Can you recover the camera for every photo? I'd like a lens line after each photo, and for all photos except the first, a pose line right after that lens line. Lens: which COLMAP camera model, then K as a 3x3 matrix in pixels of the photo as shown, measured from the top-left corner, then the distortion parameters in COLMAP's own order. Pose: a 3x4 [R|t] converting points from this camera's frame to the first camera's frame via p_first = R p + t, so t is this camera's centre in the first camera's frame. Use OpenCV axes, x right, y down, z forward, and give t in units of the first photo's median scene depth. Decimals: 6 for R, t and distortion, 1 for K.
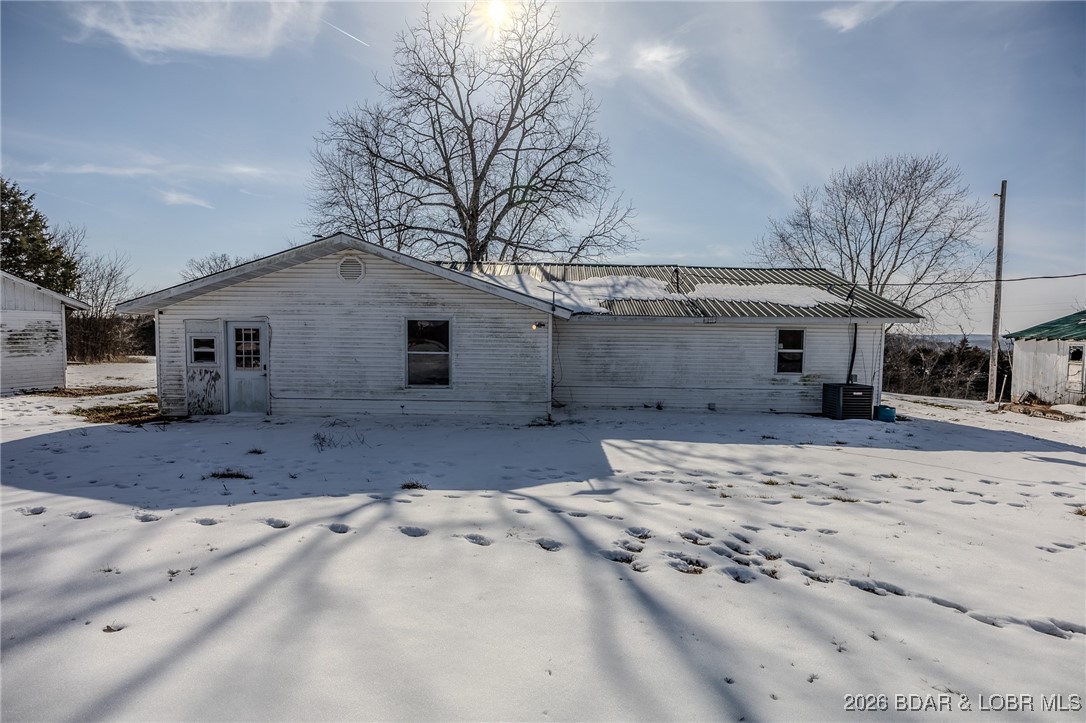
lens RADIAL K [[573.5, 0, 547.8], [0, 573.5, 369.0], [0, 0, 1]] dist [-0.016031, 0.001514]
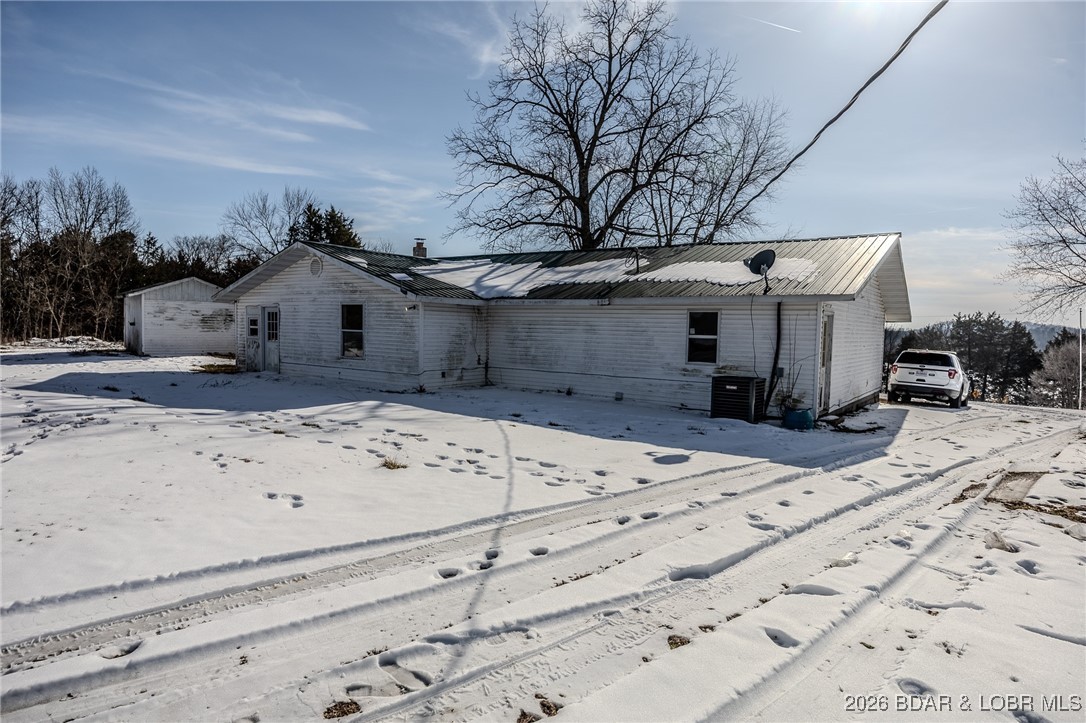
lens RADIAL K [[648.7, 0, 537.9], [0, 648.7, 370.6], [0, 0, 1]] dist [0.006120, -0.000052]
pose [[0.809007, 0.045321, -0.586050, 0.796398], [-0.049715, 0.998726, 0.008606, 0.022376], [0.585693, 0.022173, 0.810229, 0.076333]]
